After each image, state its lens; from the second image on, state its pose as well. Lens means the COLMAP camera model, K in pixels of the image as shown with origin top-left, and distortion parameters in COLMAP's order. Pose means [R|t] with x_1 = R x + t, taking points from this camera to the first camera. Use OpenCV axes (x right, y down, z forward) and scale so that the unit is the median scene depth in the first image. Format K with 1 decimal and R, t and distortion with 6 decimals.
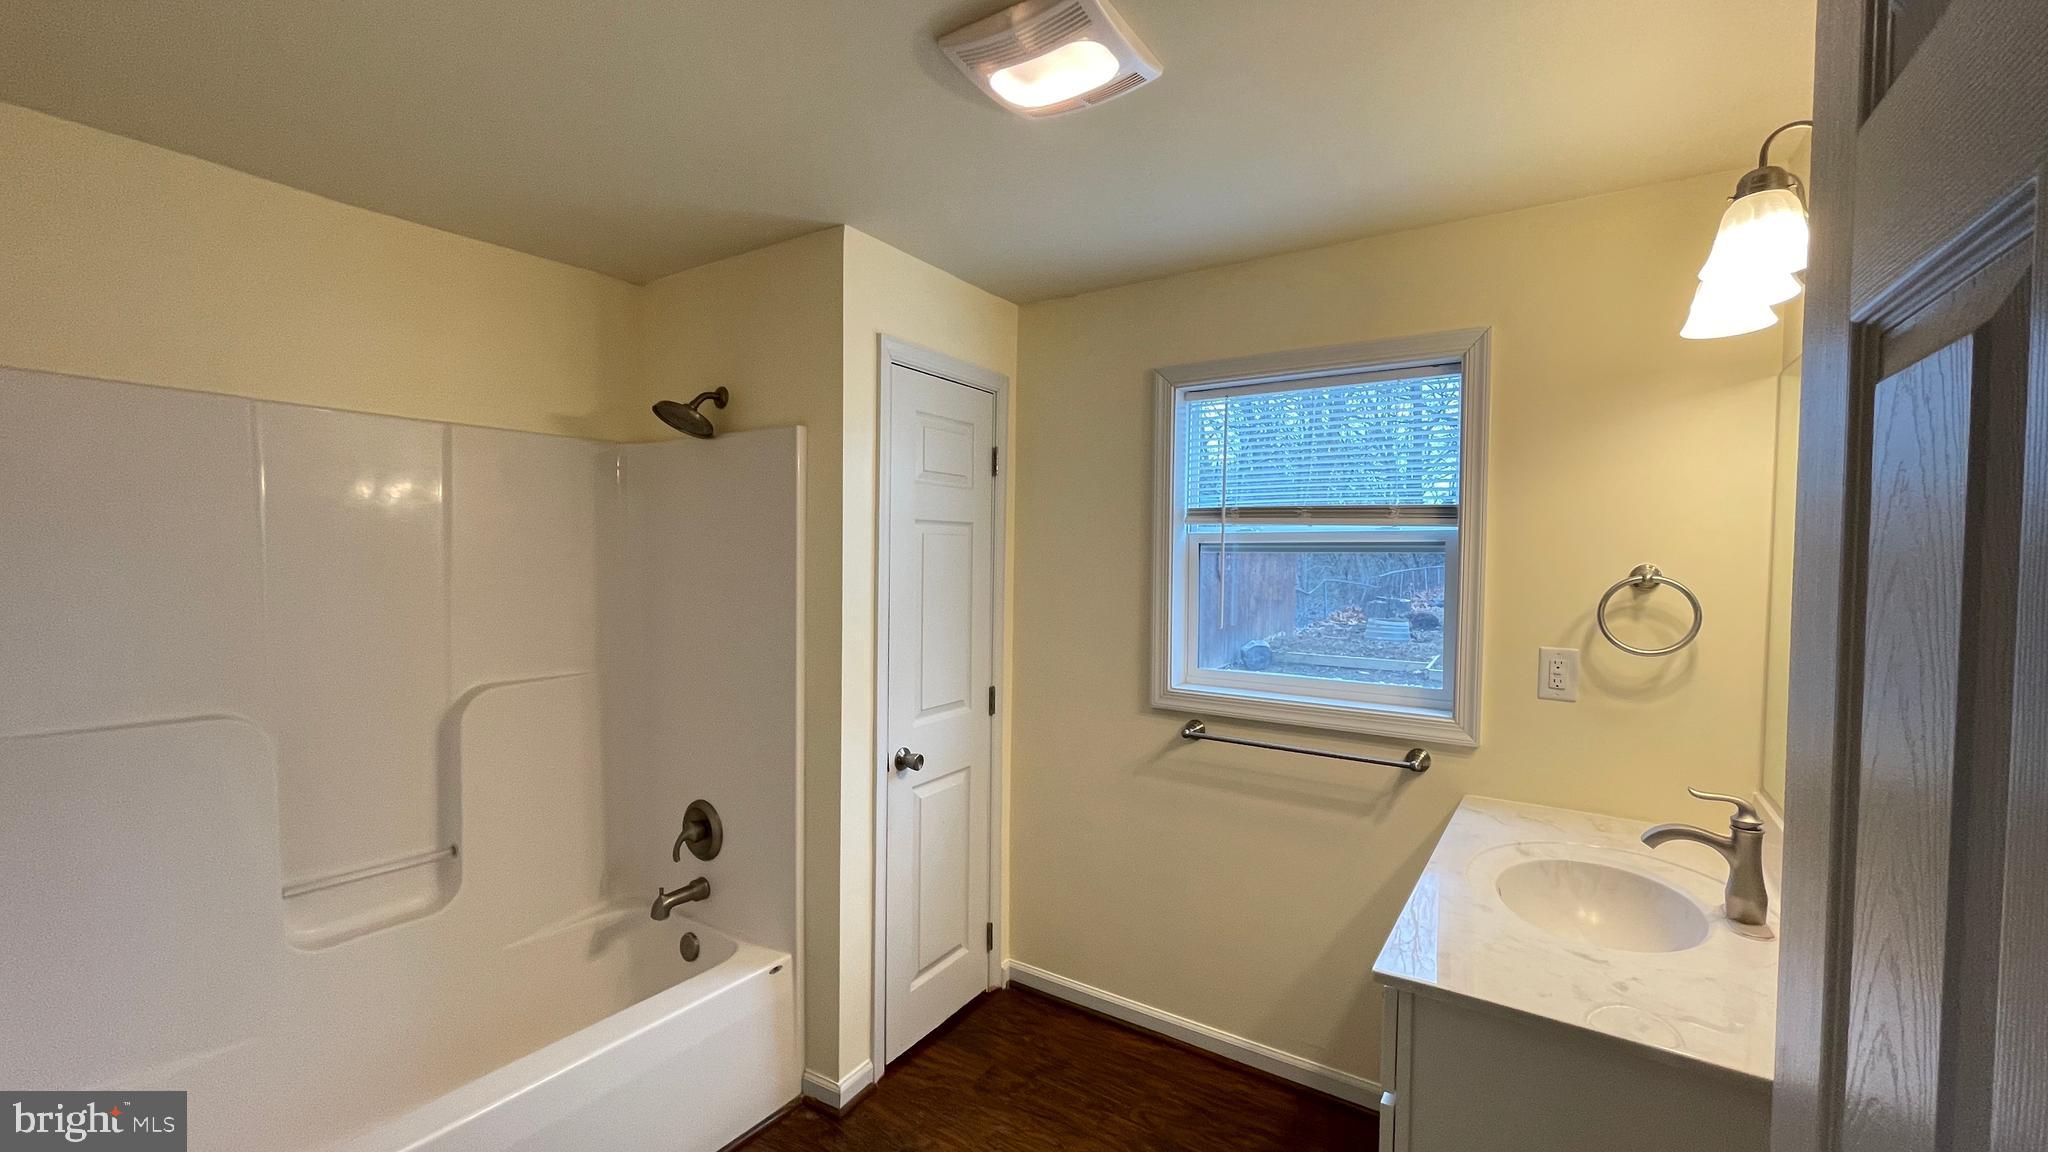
lens RADIAL K [[830.2, 0, 1015.6], [0, 830.2, 579.6], [0, 0, 1]] dist [-0.000538, -0.000236]
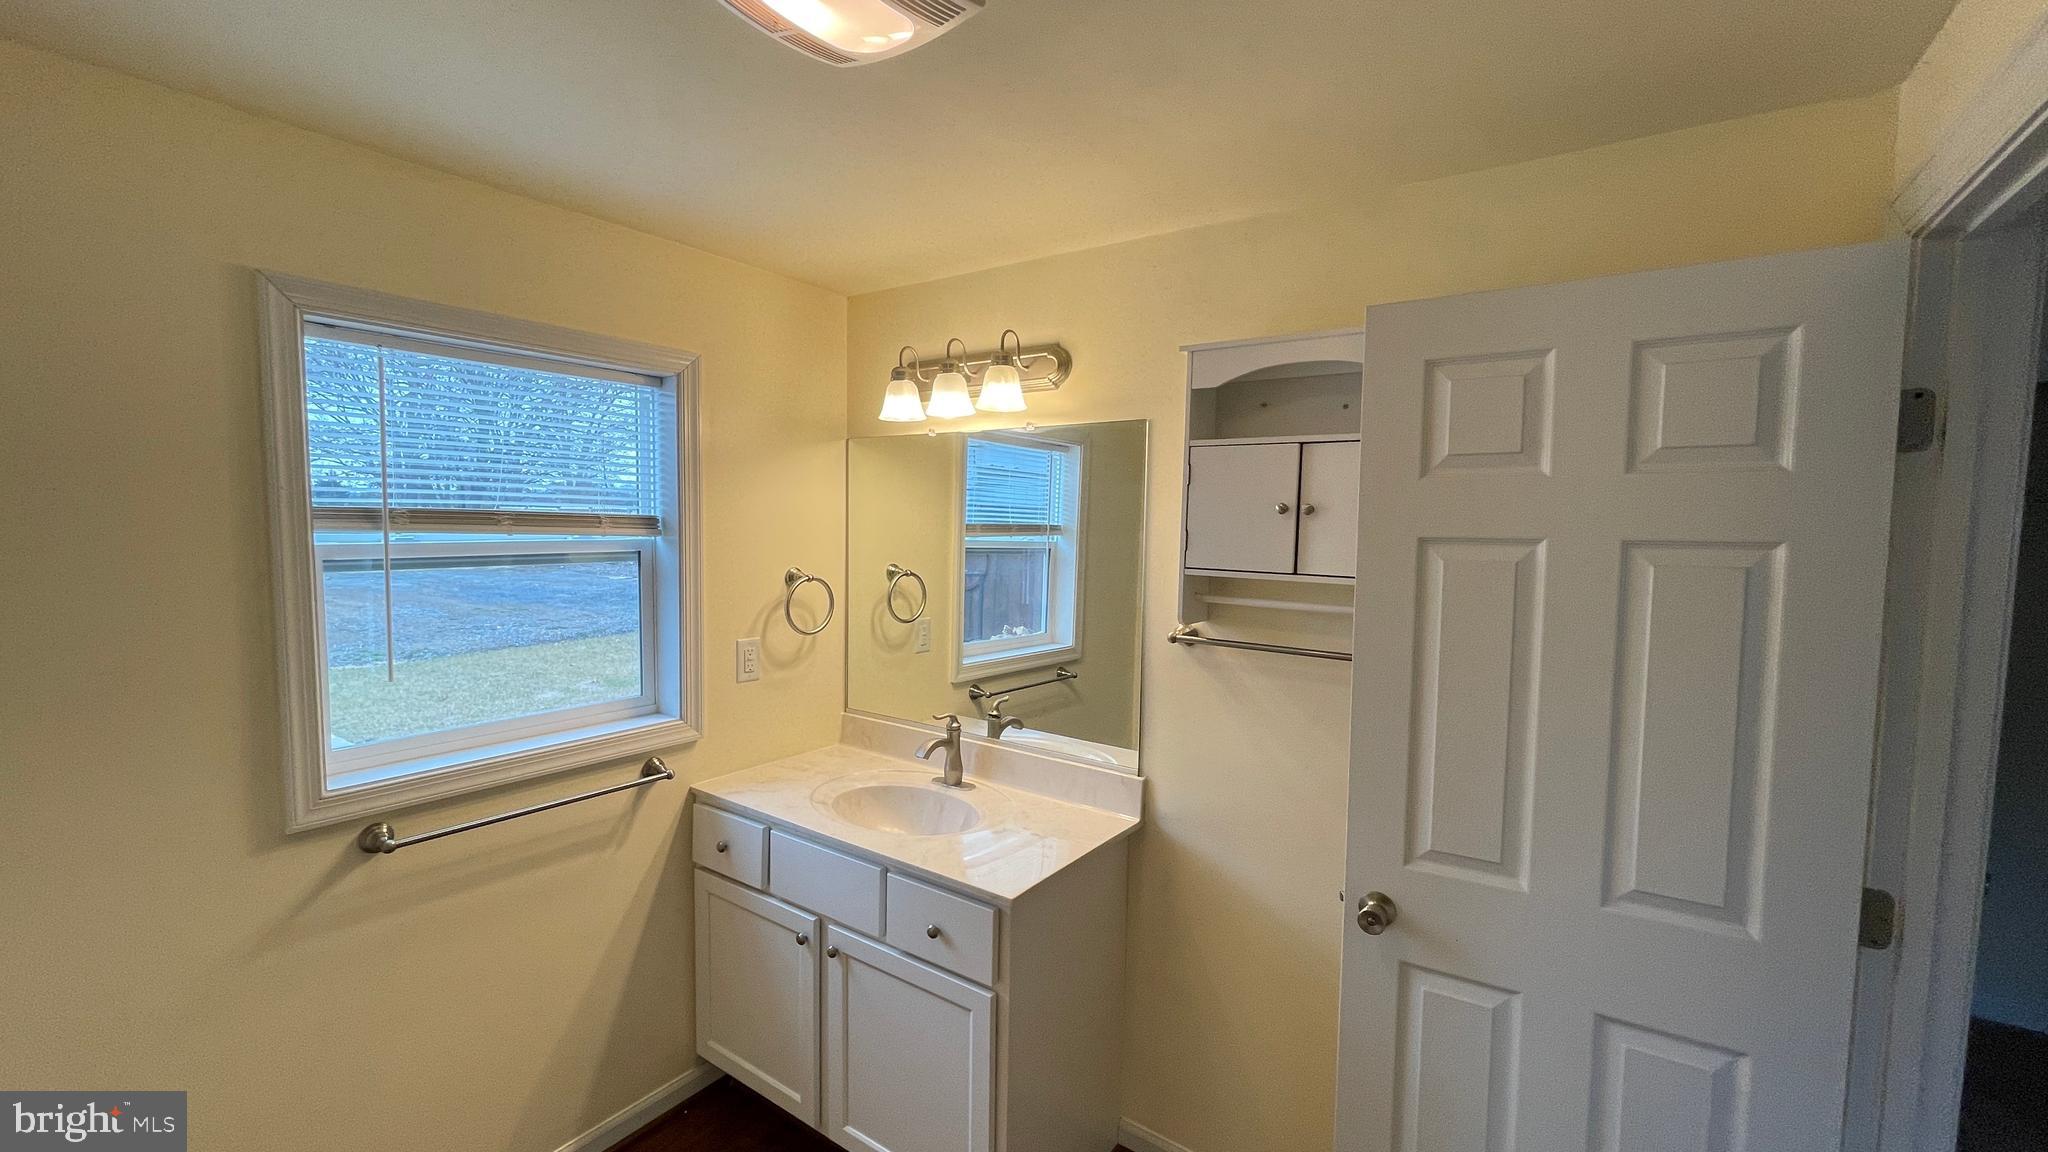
lens RADIAL K [[820.9, 0, 1024.0], [0, 820.9, 576.0], [0, 0, 1]] dist [0.000602, -0.000266]
pose [[0.029977, -0.075180, 0.996719, -0.482299], [0.014606, 0.997094, 0.074769, -0.085675], [-0.999444, 0.012316, 0.030988, 0.516759]]
